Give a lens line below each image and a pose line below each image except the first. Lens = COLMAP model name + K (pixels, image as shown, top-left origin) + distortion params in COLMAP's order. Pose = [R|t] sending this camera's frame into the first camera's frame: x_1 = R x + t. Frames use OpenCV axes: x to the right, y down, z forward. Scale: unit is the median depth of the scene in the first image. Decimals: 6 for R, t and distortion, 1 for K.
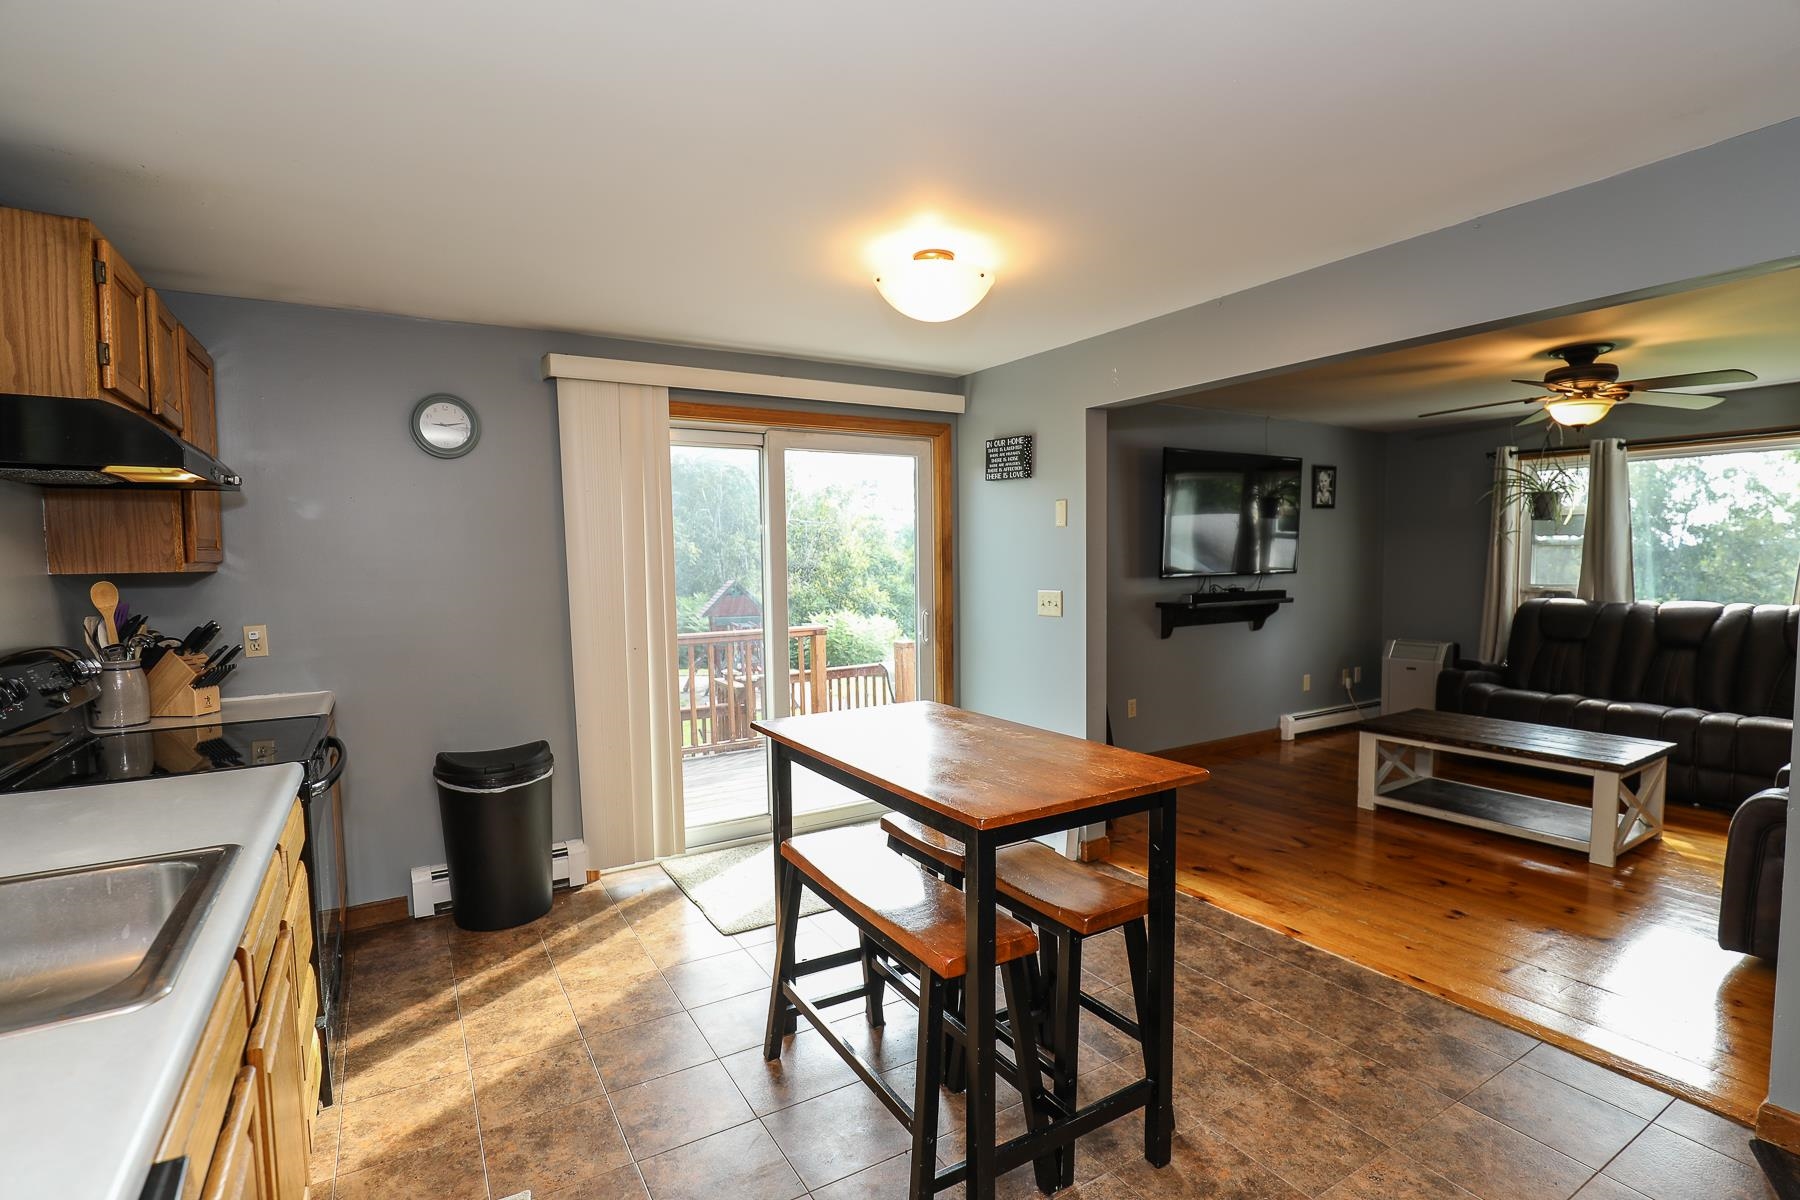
lens RADIAL K [[848.5, 0, 906.4], [0, 848.5, 607.7], [0, 0, 1]] dist [-0.023842, 0.002226]
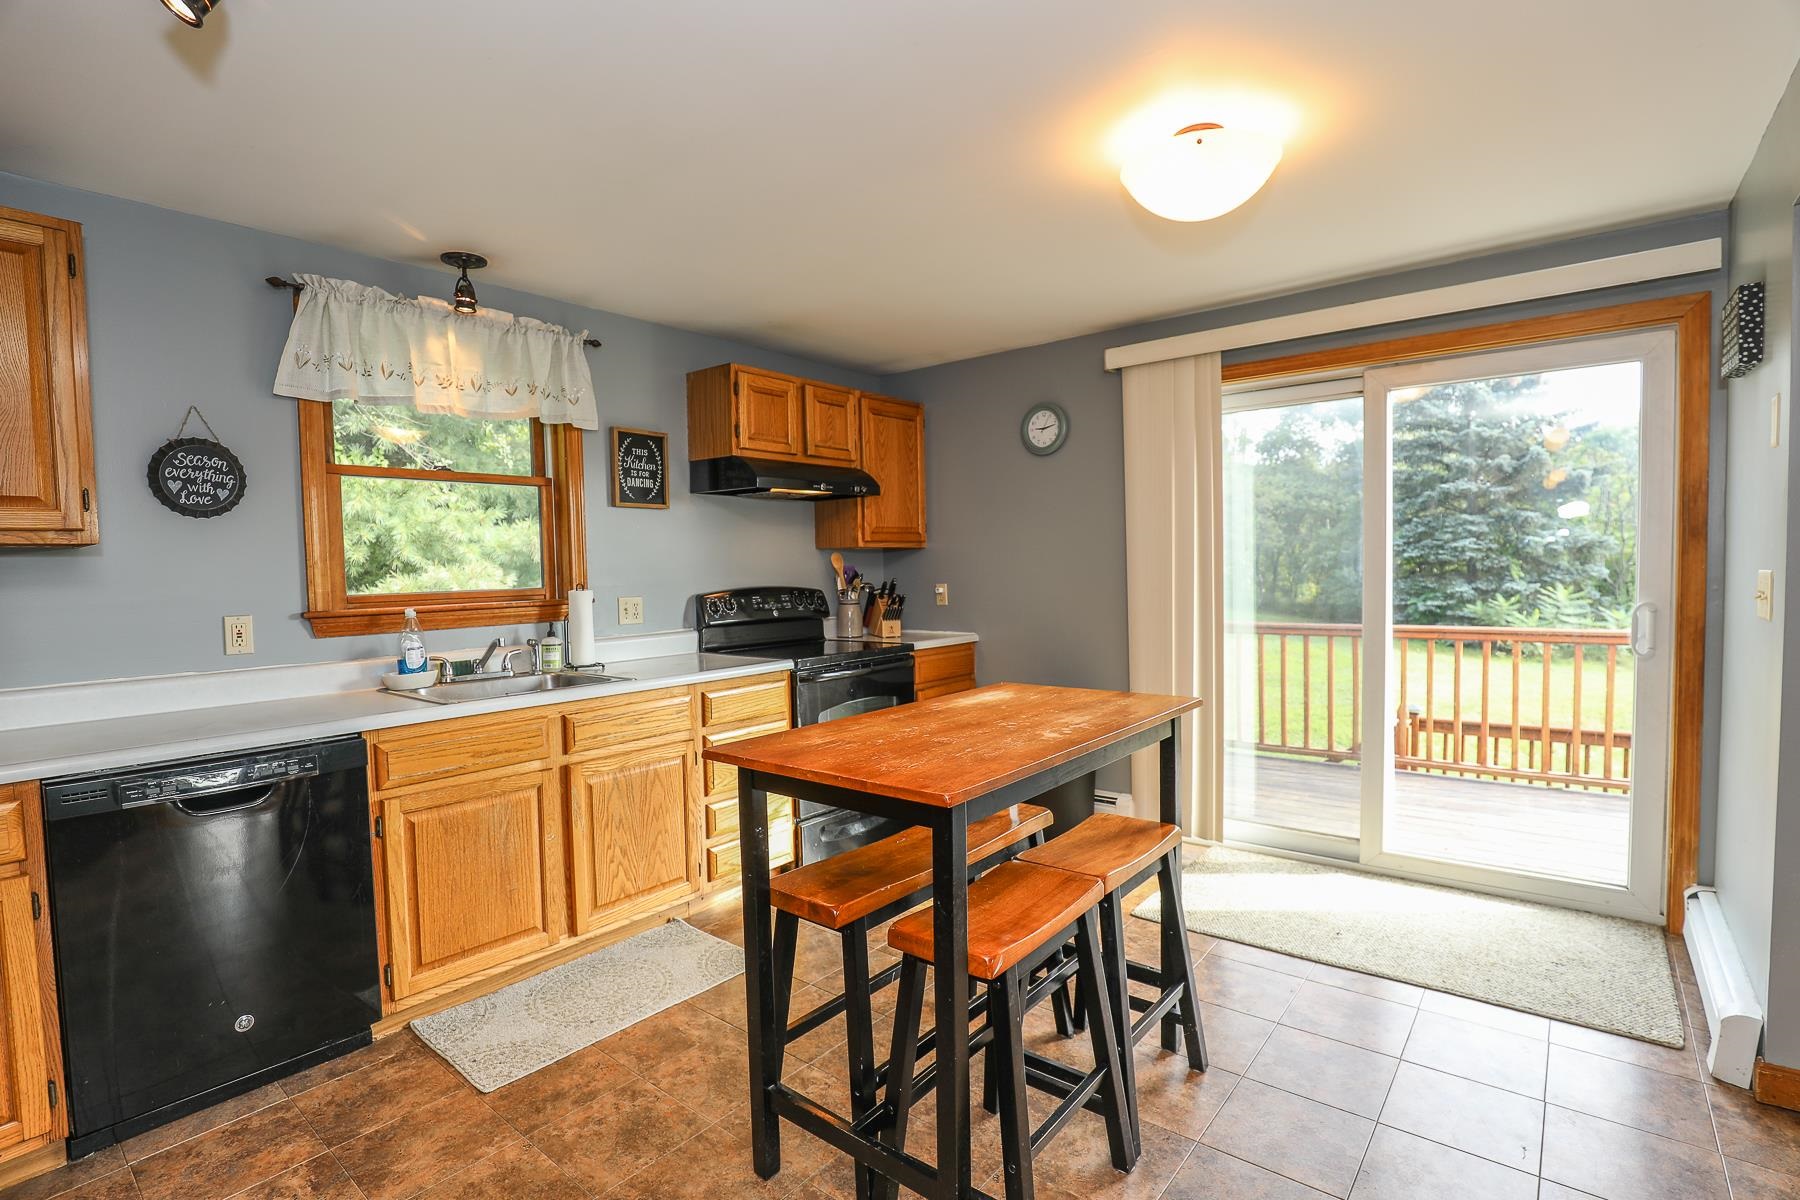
lens RADIAL K [[848.5, 0, 904.2], [0, 848.5, 600.8], [0, 0, 1]] dist [-0.023842, 0.002226]
pose [[0.341926, 0.049138, -0.938441, 0.504670], [-0.038855, 0.998517, 0.038126, -0.002353], [0.938923, 0.023426, 0.343328, 0.343480]]
